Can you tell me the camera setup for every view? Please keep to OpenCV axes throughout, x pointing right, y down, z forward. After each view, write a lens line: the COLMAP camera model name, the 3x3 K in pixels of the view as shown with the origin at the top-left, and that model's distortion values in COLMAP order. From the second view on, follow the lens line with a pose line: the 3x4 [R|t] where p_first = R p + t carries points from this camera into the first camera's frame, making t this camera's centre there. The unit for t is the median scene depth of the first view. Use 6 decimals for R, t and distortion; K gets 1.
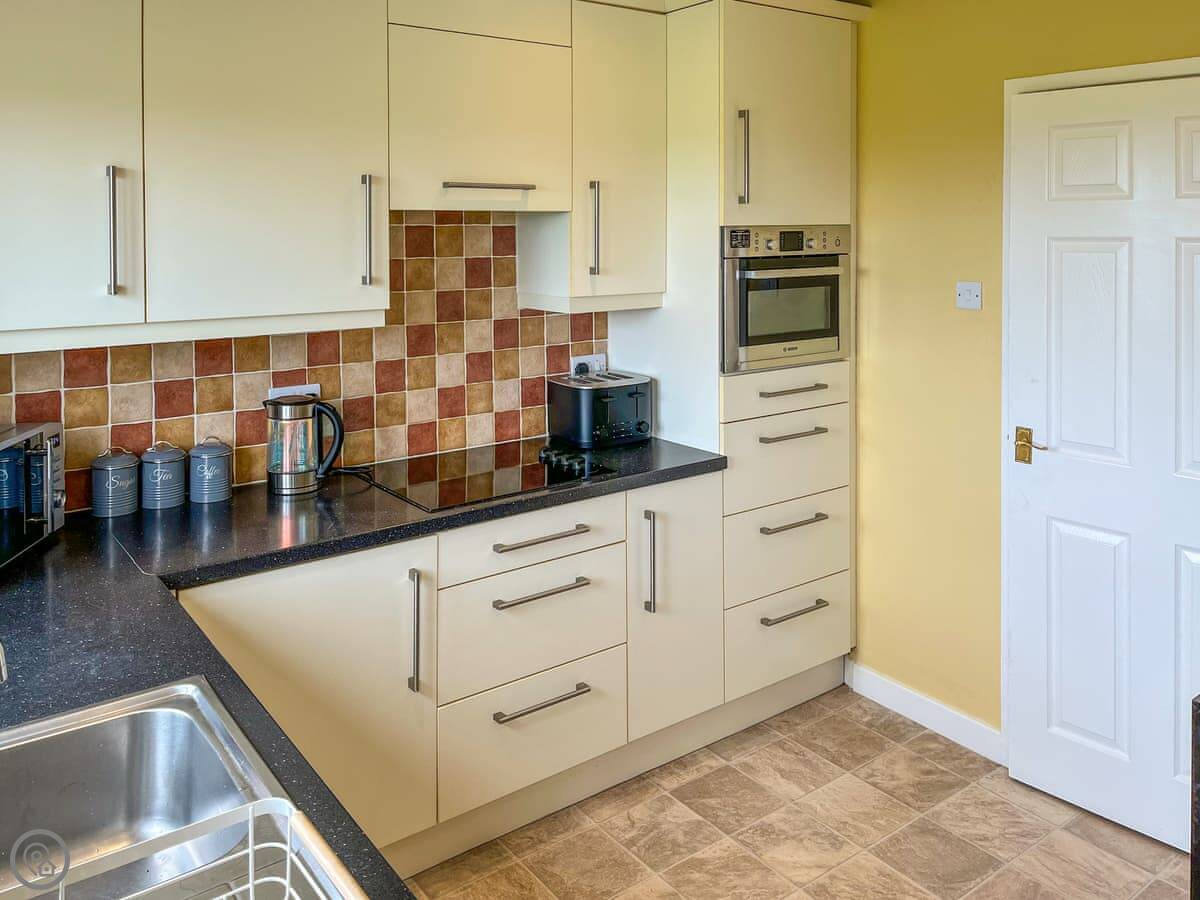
lens RADIAL K [[908.4, 0, 595.3], [0, 908.4, 452.7], [0, 0, 1]] dist [0.081127, -0.119964]
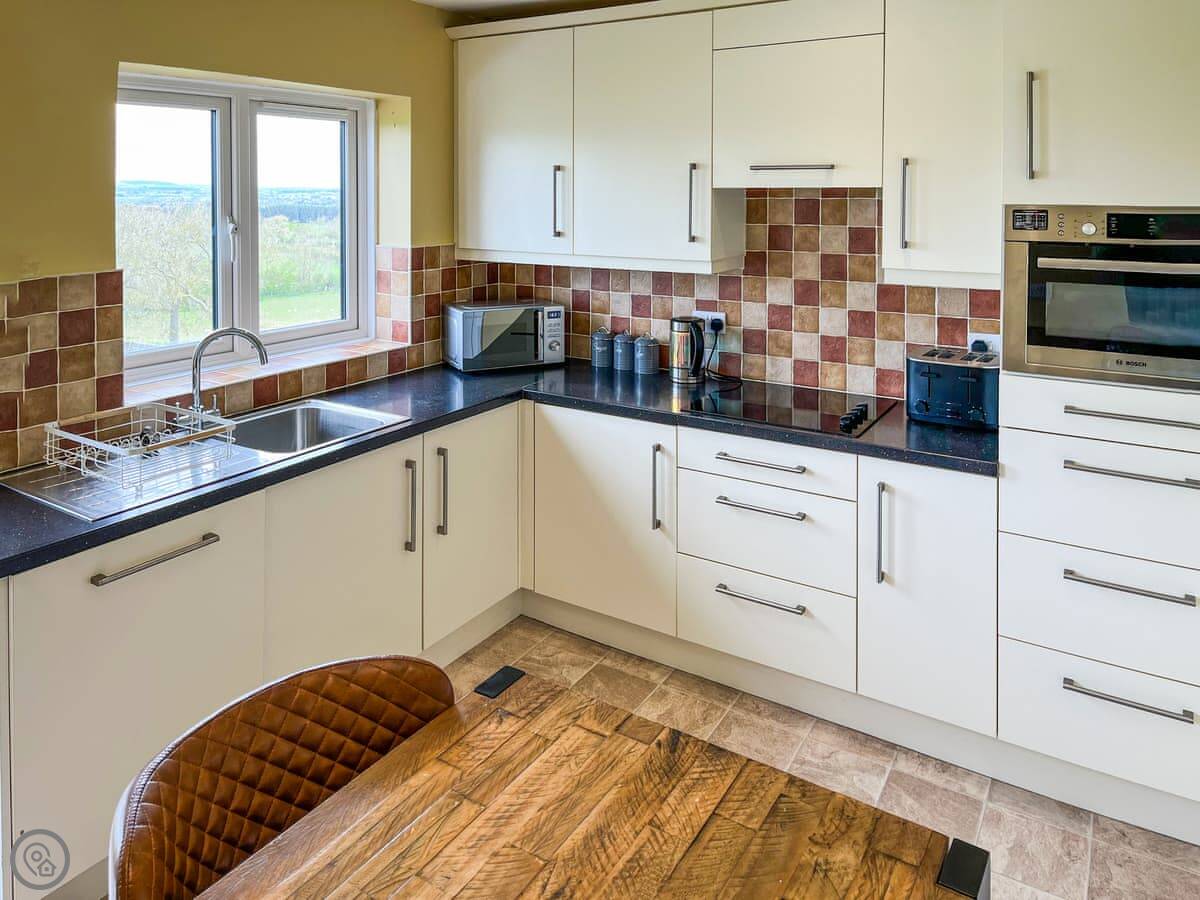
lens RADIAL K [[825.2, 0, 645.6], [0, 825.2, 428.8], [0, 0, 1]] dist [0.019371, -0.002964]
pose [[0.389642, 0.264501, -0.882167, 0.755846], [-0.223722, 0.956363, 0.187933, -0.109099], [0.893380, 0.124134, 0.431813, 0.352717]]
